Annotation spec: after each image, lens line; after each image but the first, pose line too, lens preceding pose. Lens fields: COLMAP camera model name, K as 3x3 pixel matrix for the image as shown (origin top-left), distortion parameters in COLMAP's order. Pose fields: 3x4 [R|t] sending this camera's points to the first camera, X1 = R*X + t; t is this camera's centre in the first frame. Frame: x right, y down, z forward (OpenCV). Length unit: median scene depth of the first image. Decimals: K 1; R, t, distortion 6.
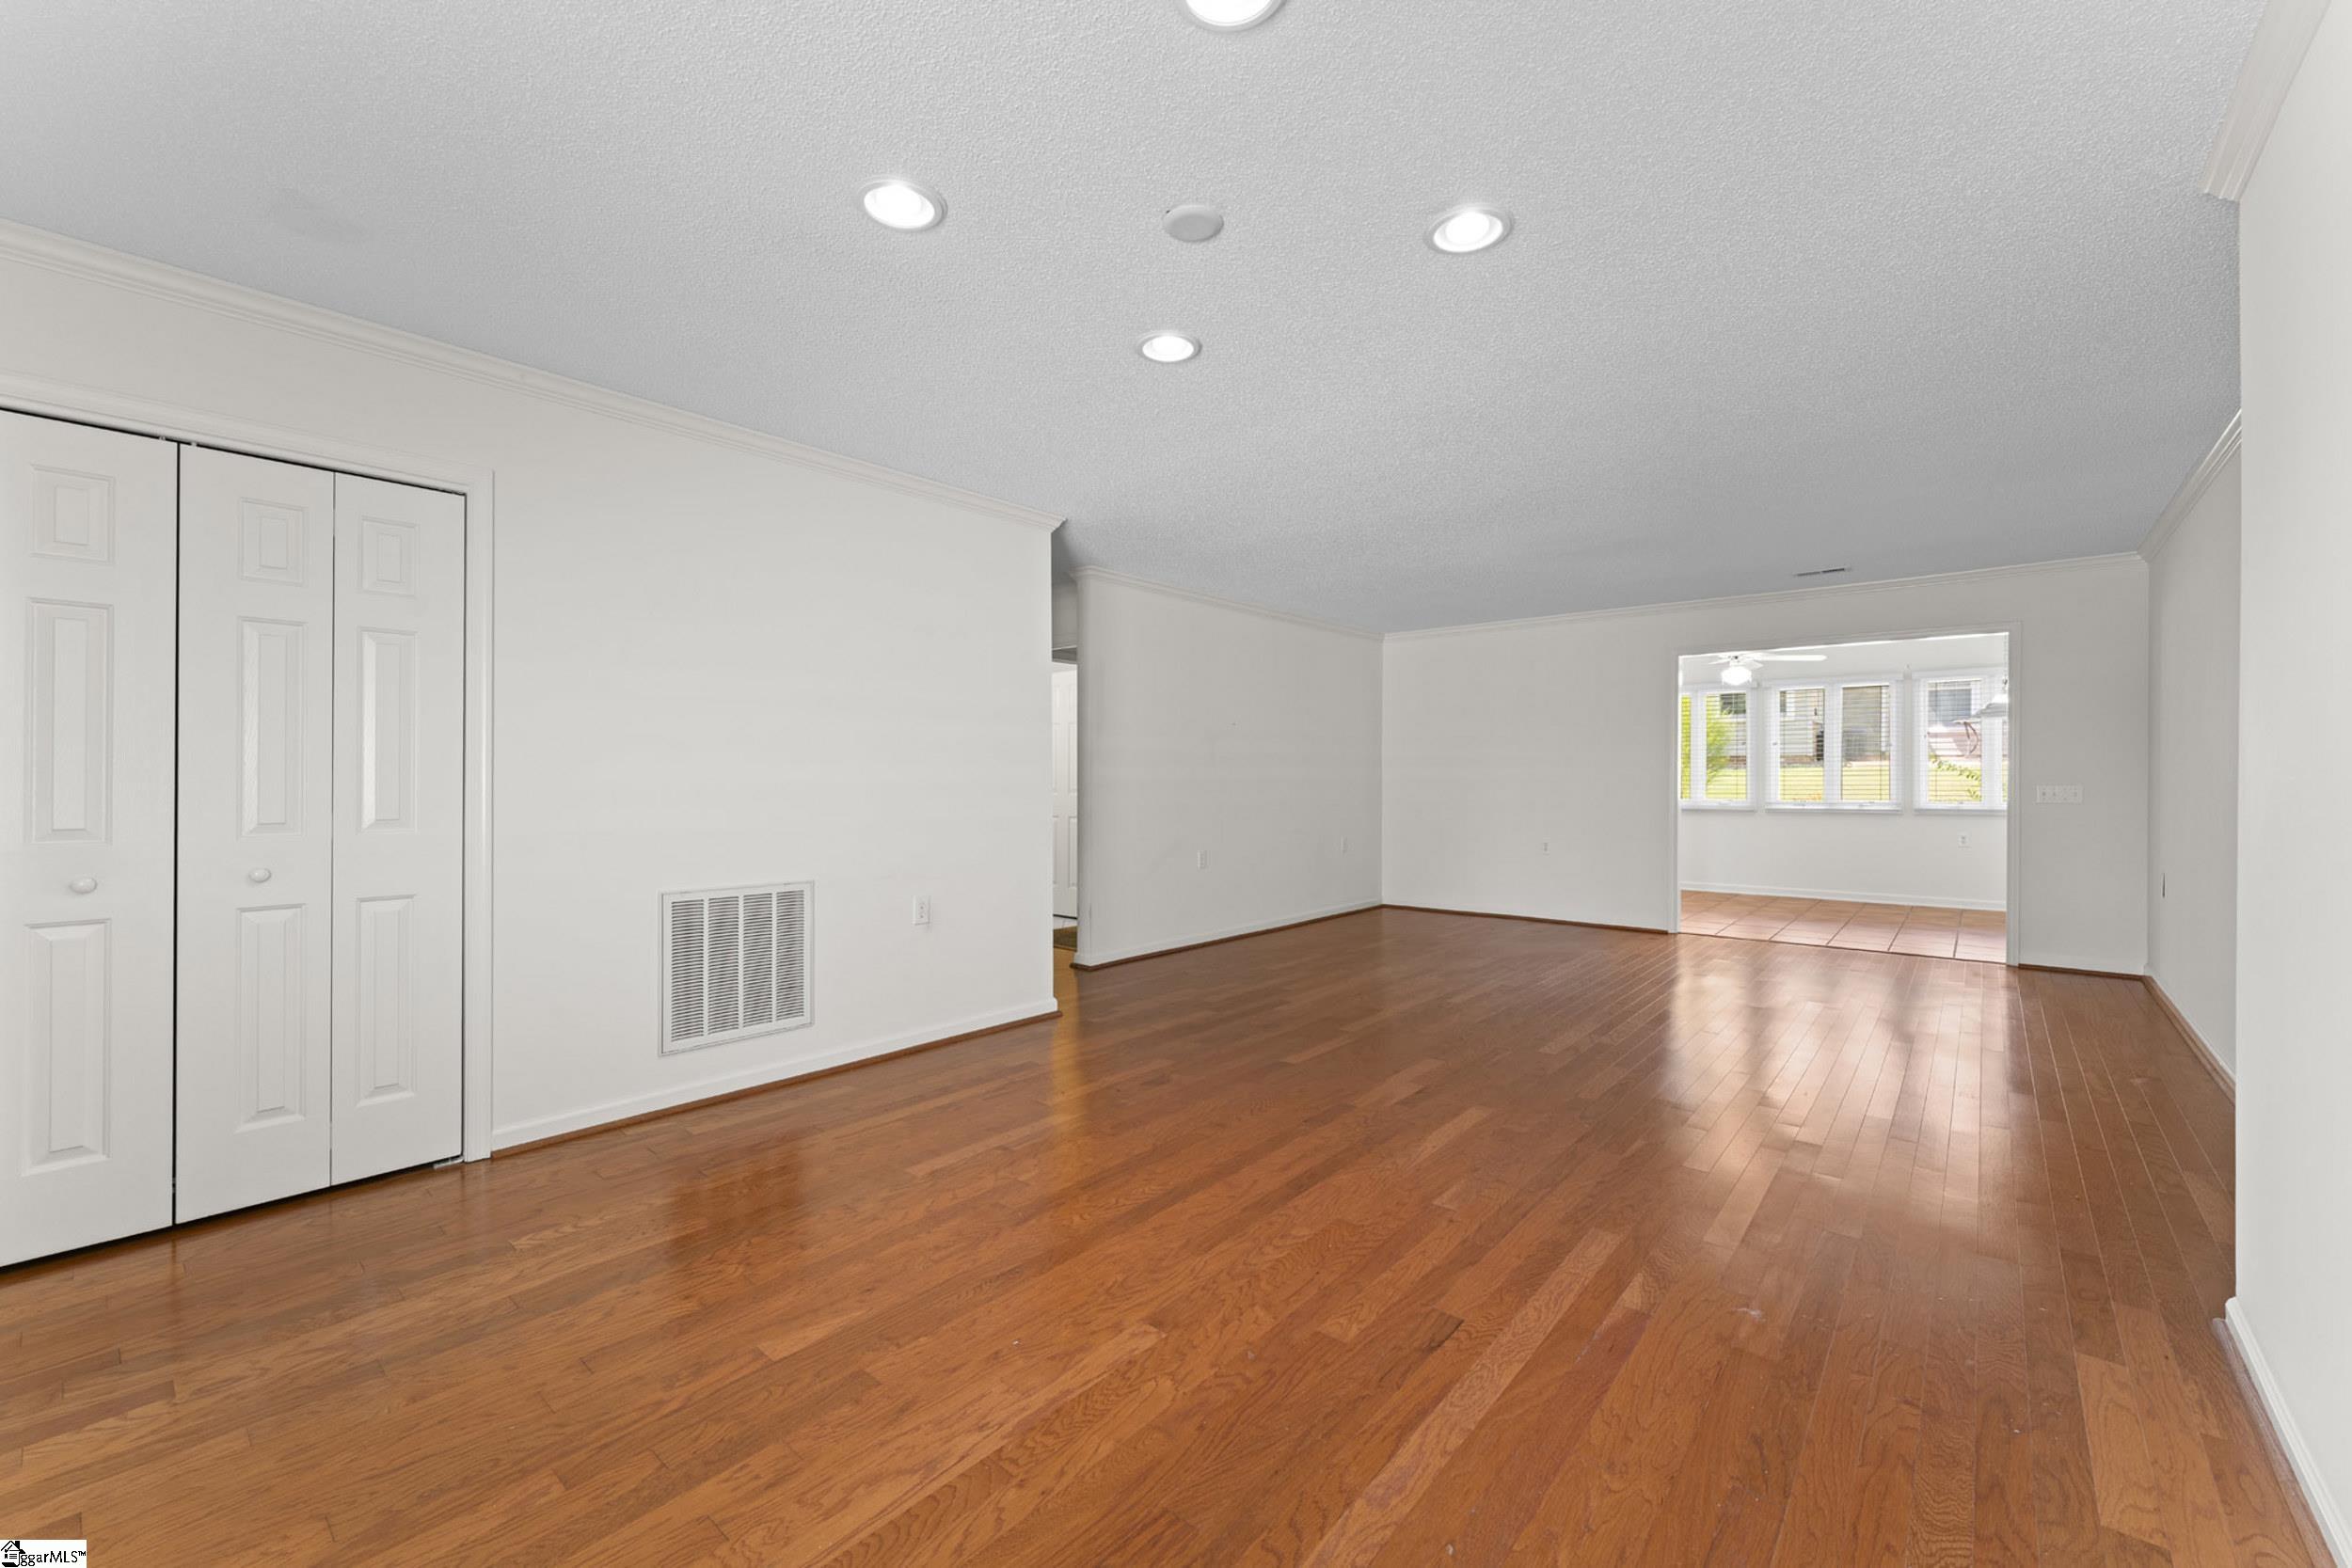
lens RADIAL K [[945.4, 0, 1169.7], [0, 945.4, 782.6], [0, 0, 1]] dist [-0.000100, -0.000033]
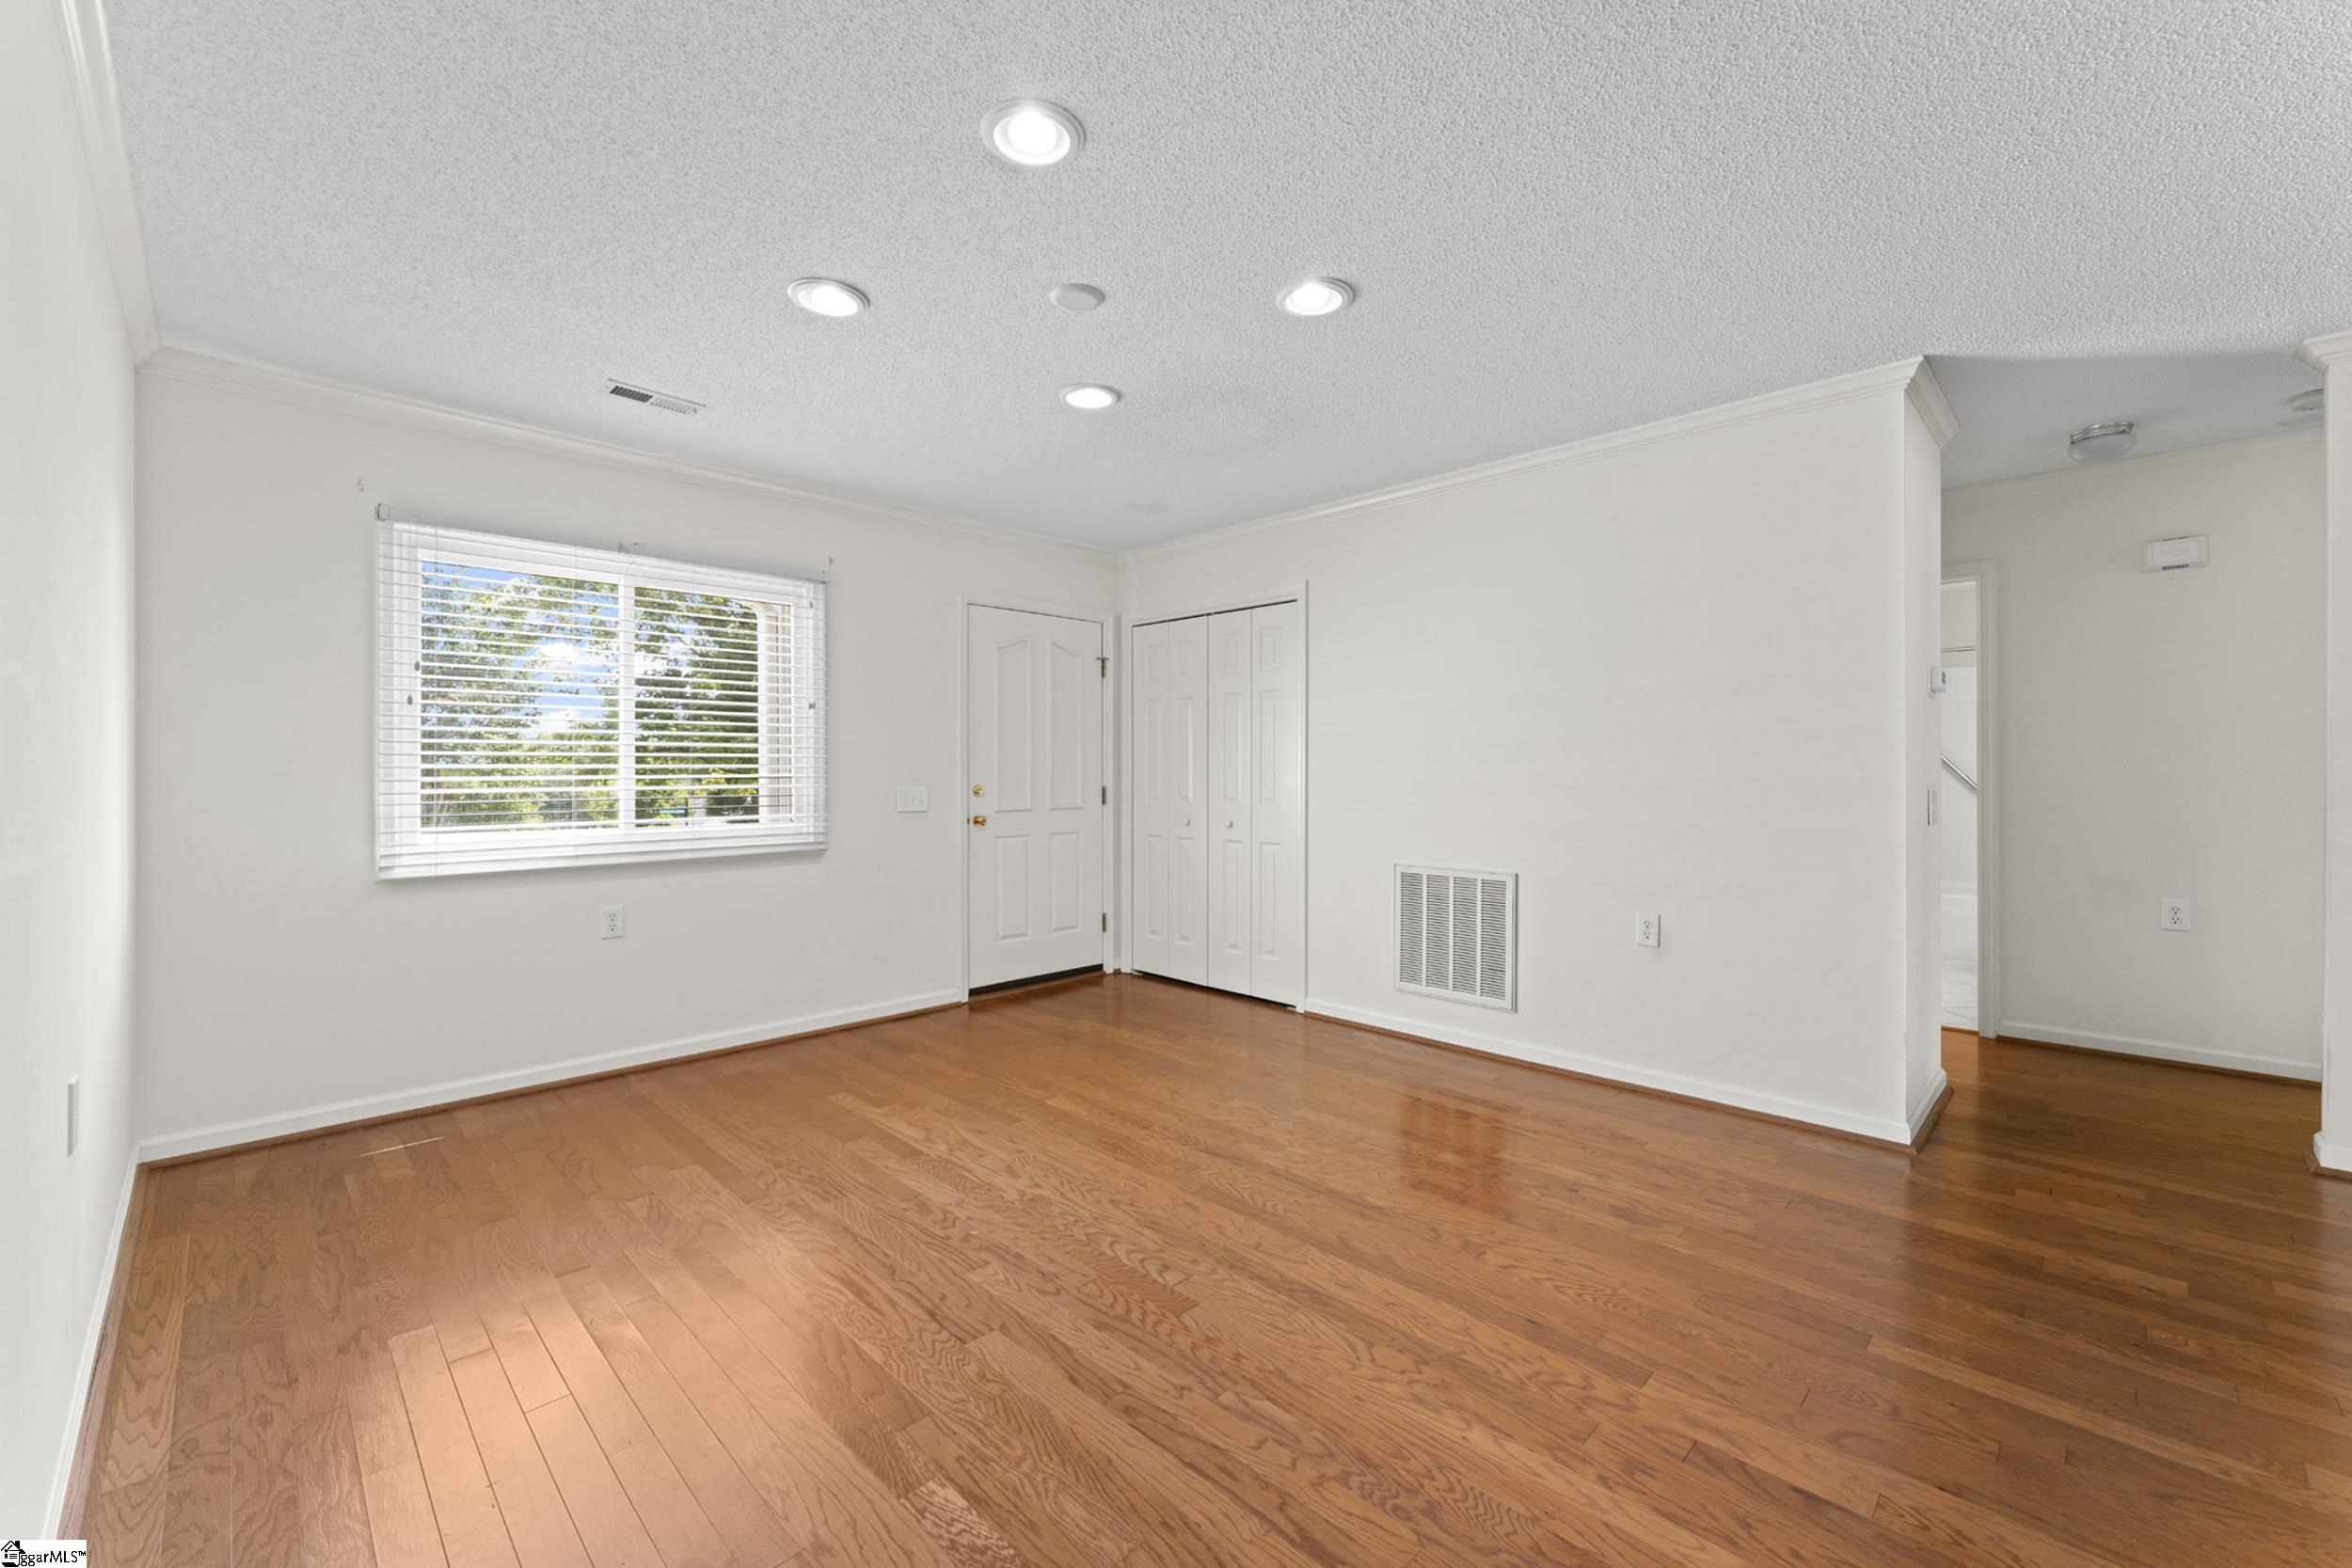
lens RADIAL K [[940.9, 0, 1169.3], [0, 940.9, 772.5], [0, 0, 1]] dist [0.001183, 0.000024]
pose [[-0.074568, -0.001953, -0.997214, 0.748773], [-0.006130, 0.999980, -0.001500, -0.003588], [0.997197, 0.006001, -0.074579, 0.767102]]
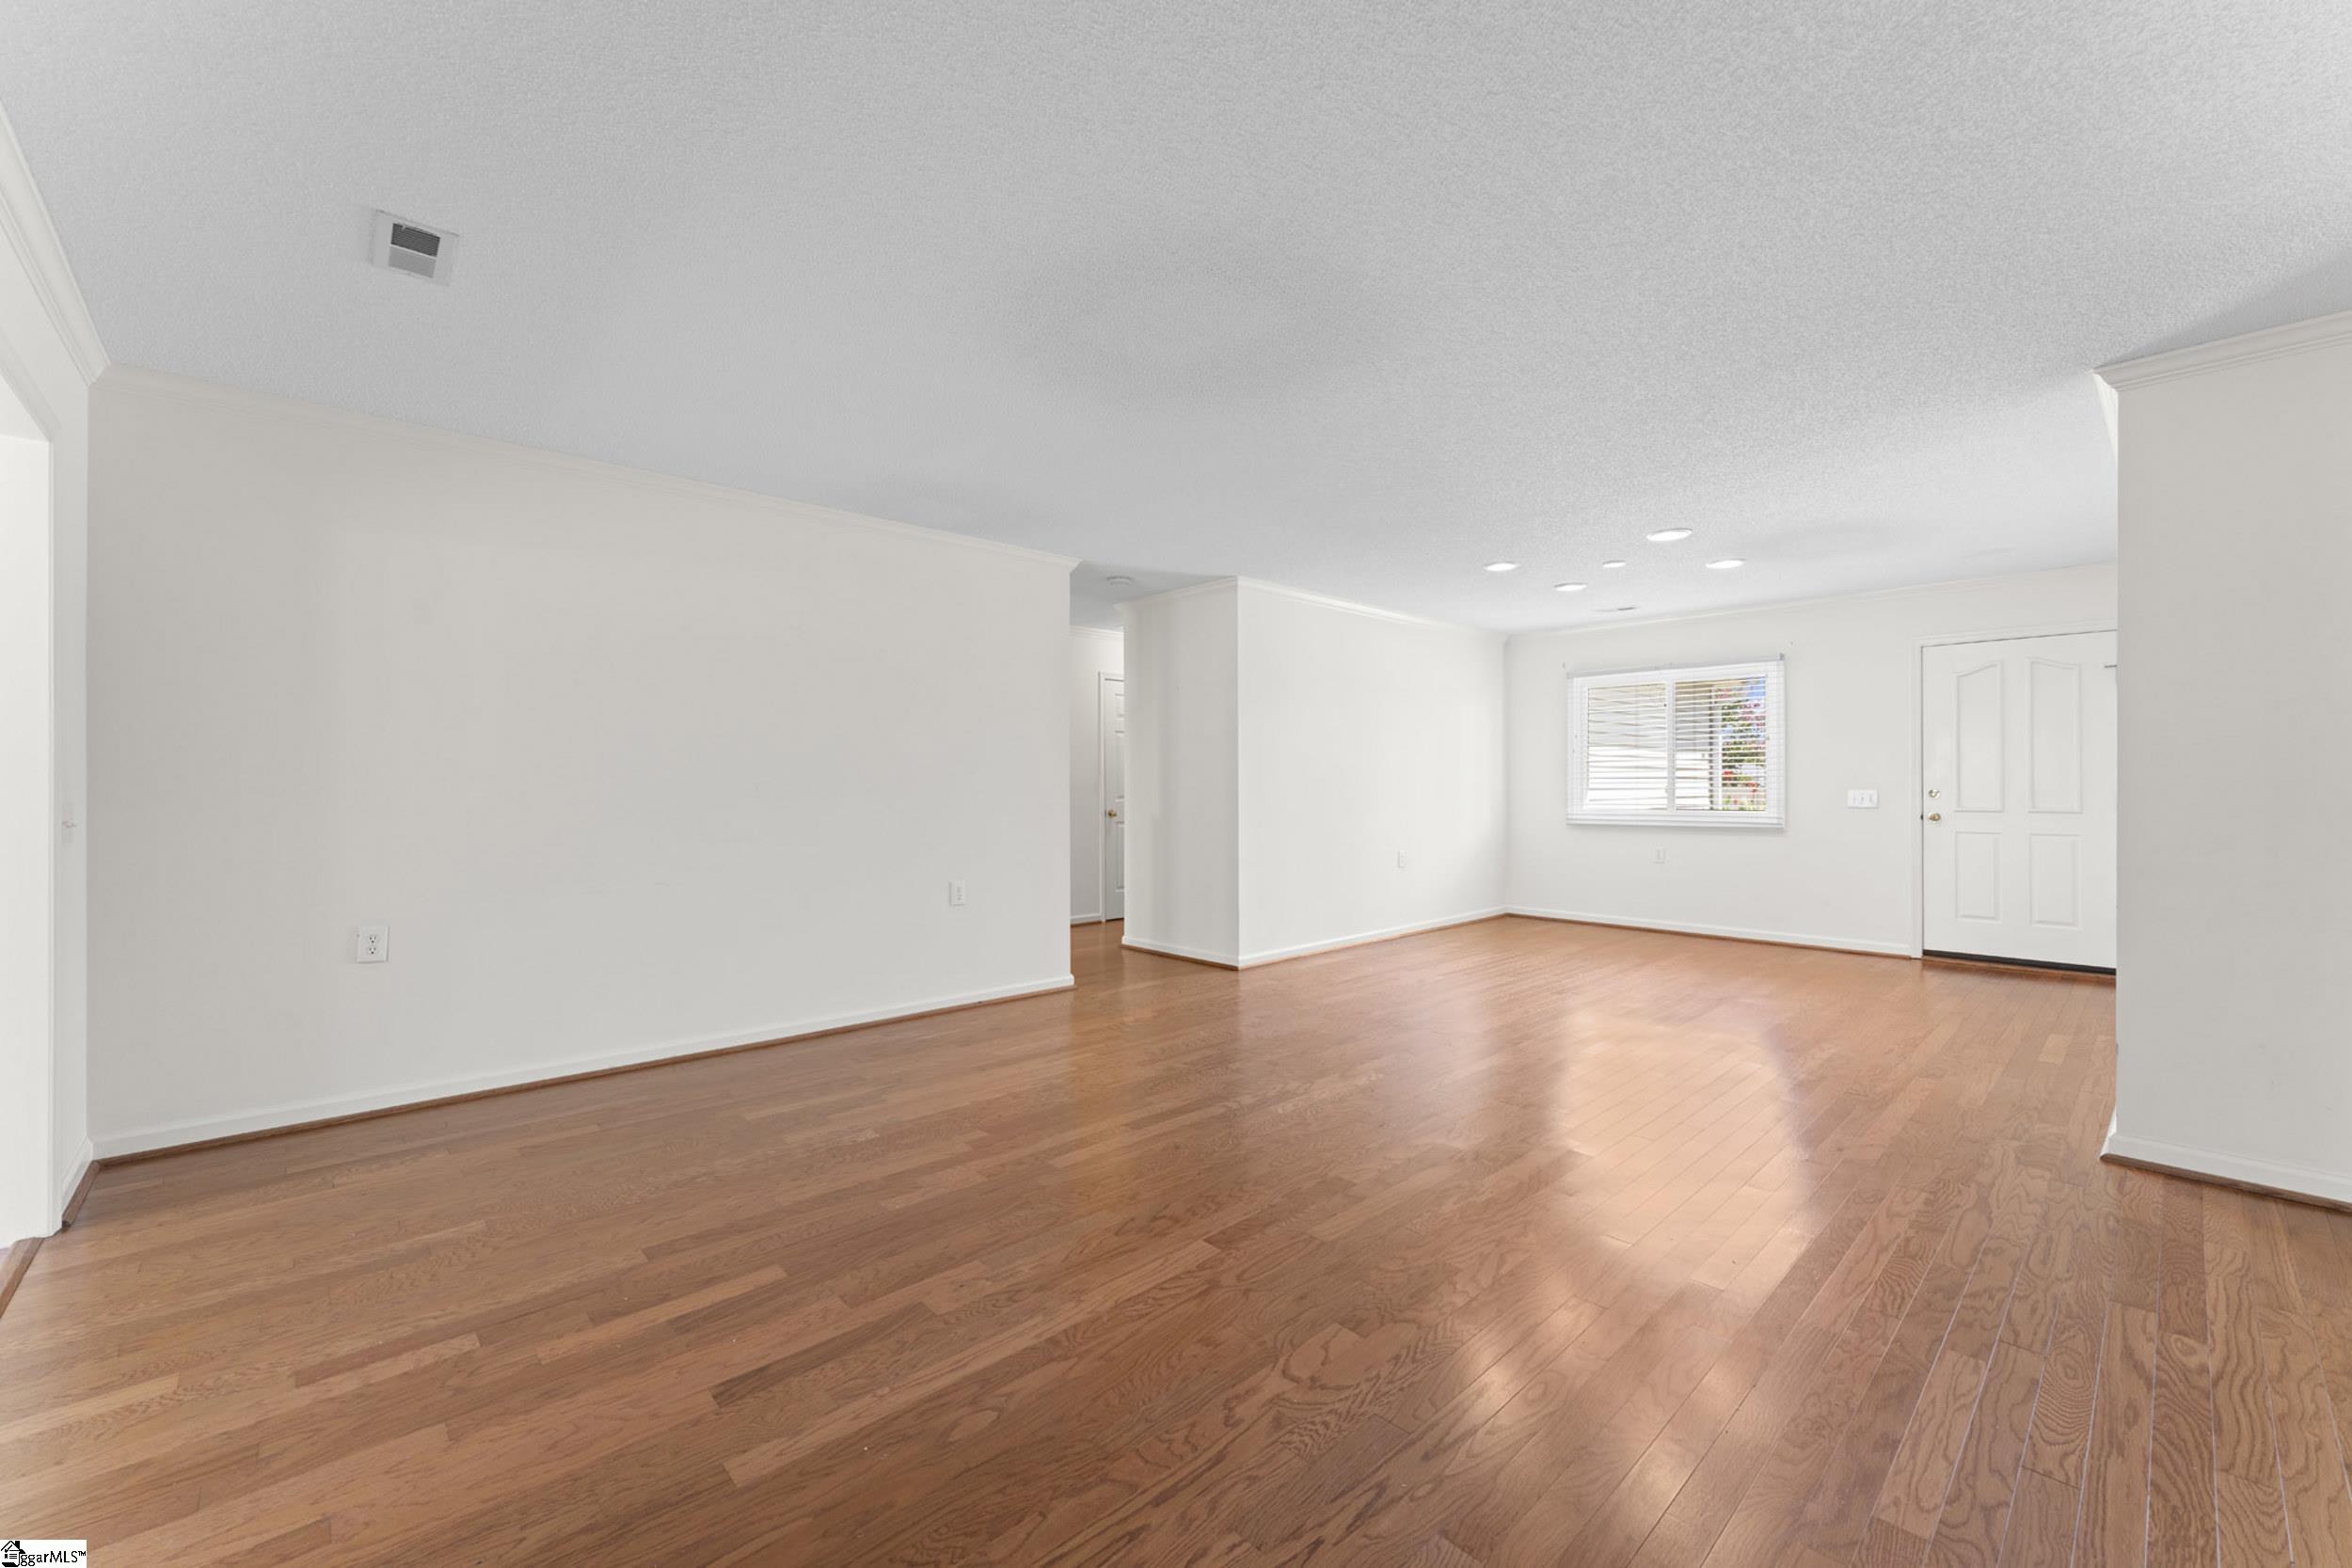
lens RADIAL K [[939.3, 0, 1176.9], [0, 939.3, 779.3], [0, 0, 1]] dist [0.000100, 0.000322]
pose [[-0.994436, 0.001516, 0.105328, 0.594334], [0.002033, 0.999986, 0.004798, -0.016721], [-0.105320, 0.004985, -0.994426, 2.330160]]
